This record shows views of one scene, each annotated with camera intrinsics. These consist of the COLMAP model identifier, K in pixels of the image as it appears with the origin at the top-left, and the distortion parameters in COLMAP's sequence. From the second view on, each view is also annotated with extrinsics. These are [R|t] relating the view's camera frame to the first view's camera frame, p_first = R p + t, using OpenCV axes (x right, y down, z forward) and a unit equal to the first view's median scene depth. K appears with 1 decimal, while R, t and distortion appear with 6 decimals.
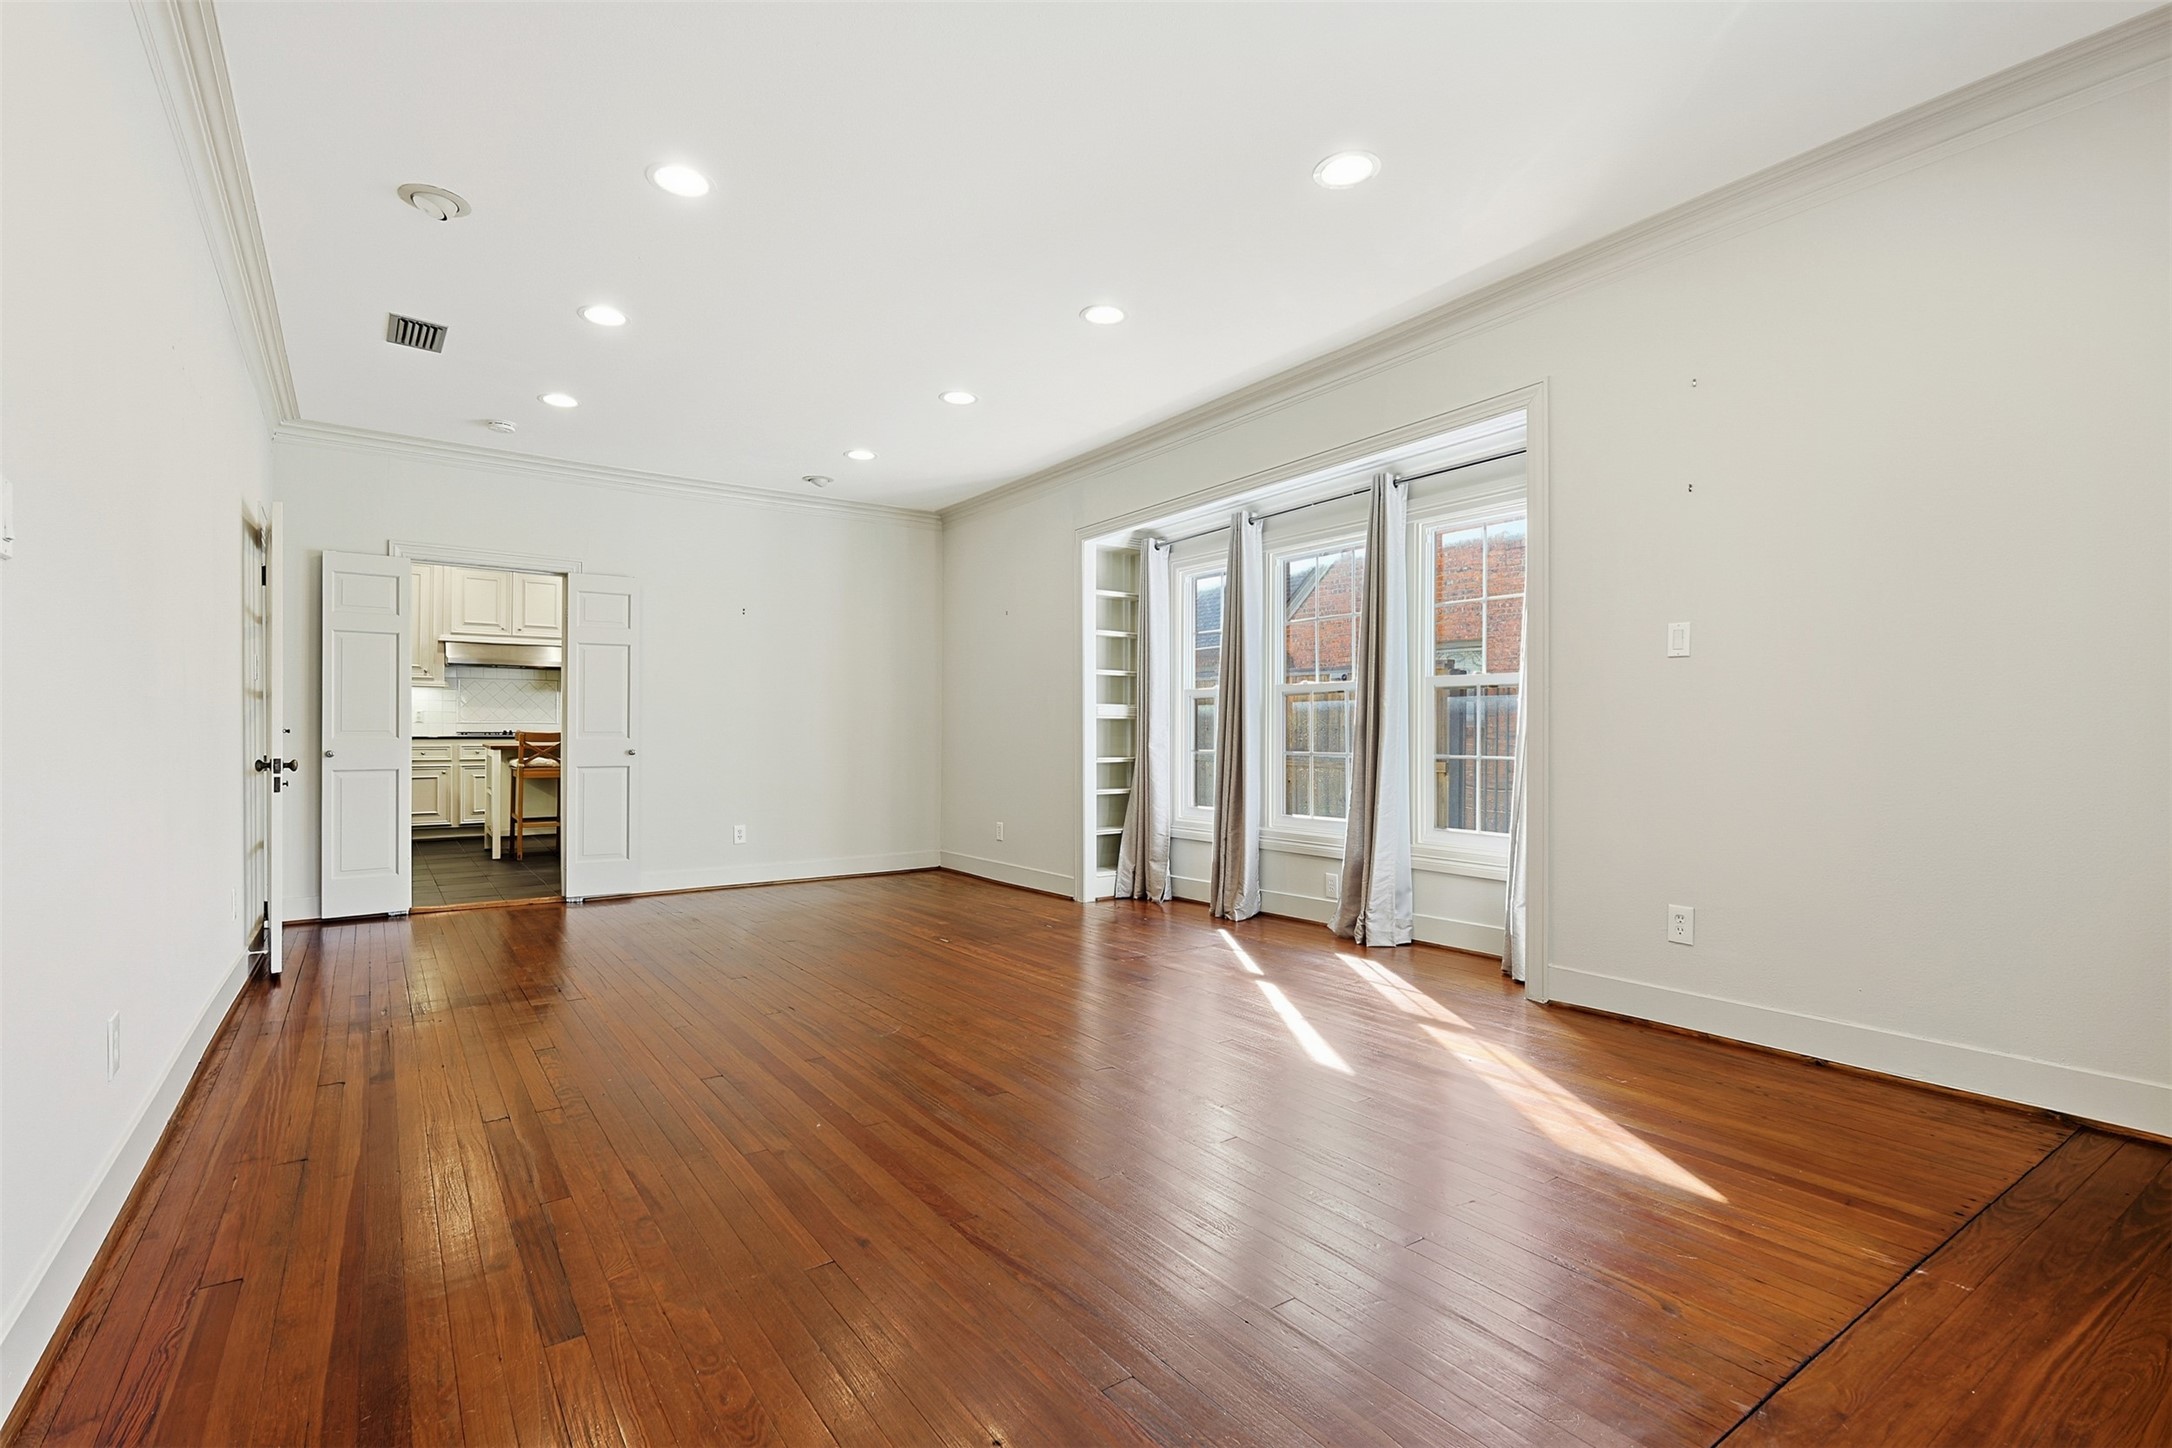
lens RADIAL K [[996.7, 0, 1086.0], [0, 996.7, 724.0], [0, 0, 1]] dist [-0.000446, -0.000036]
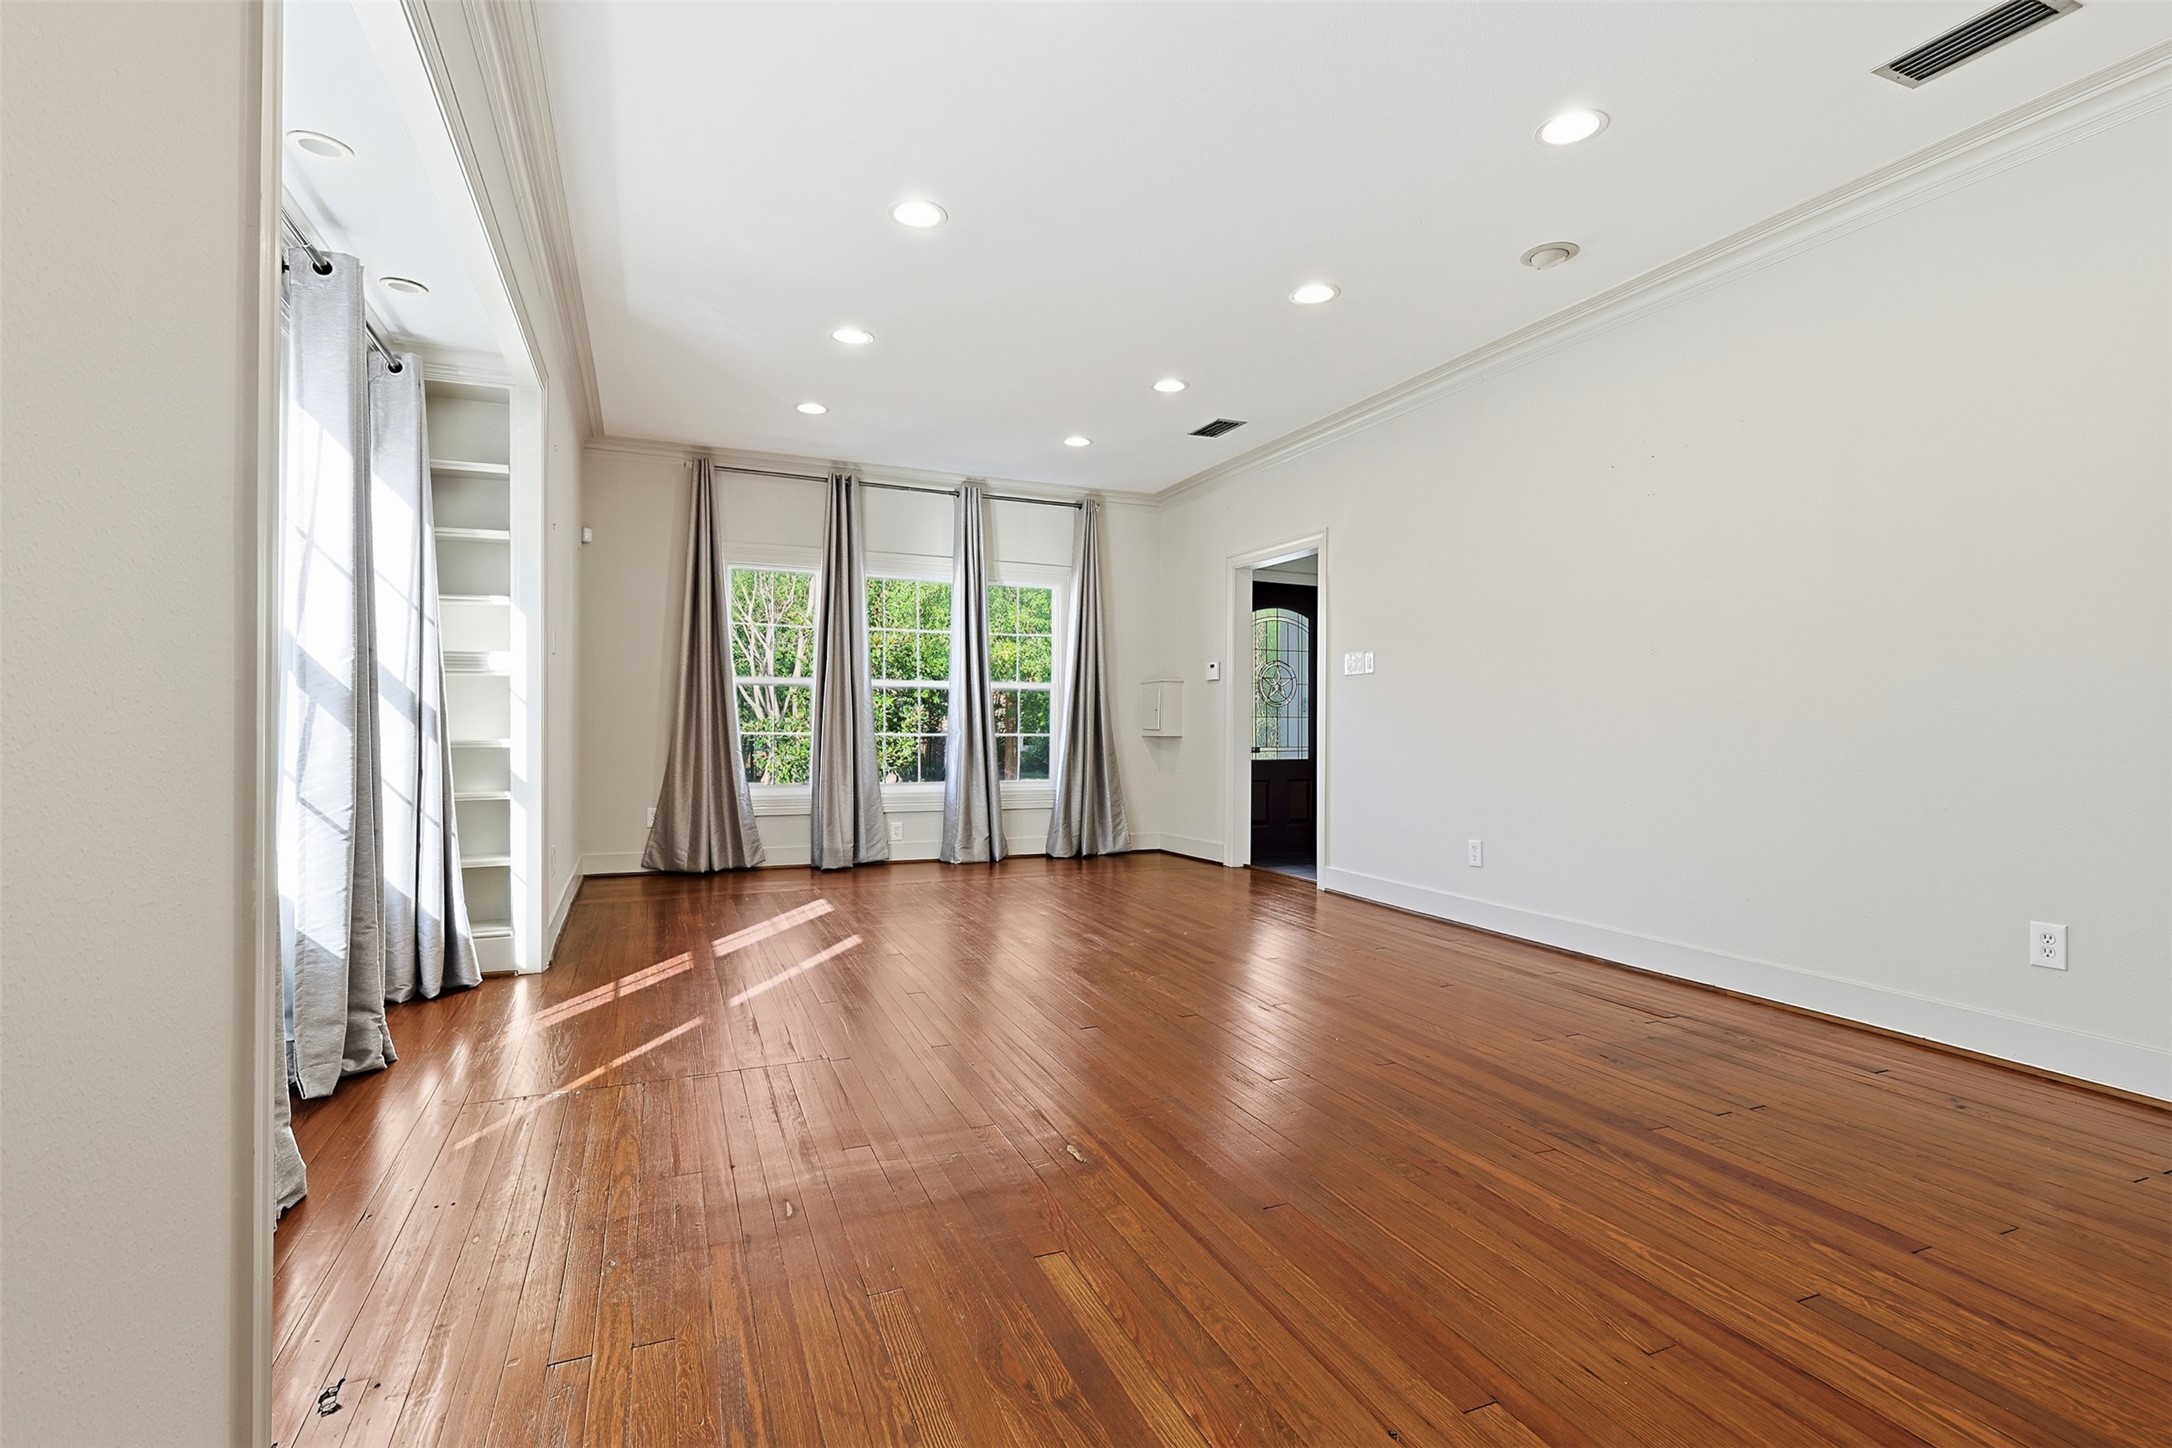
lens RADIAL K [[999.7, 0, 1085.0], [0, 999.7, 709.0], [0, 0, 1]] dist [-0.002785, -0.000502]
pose [[0.975001, 0.001760, -0.222192, 0.402670], [-0.000663, 0.999987, 0.005011, -0.010316], [0.222198, -0.004738, 0.974990, -0.549060]]
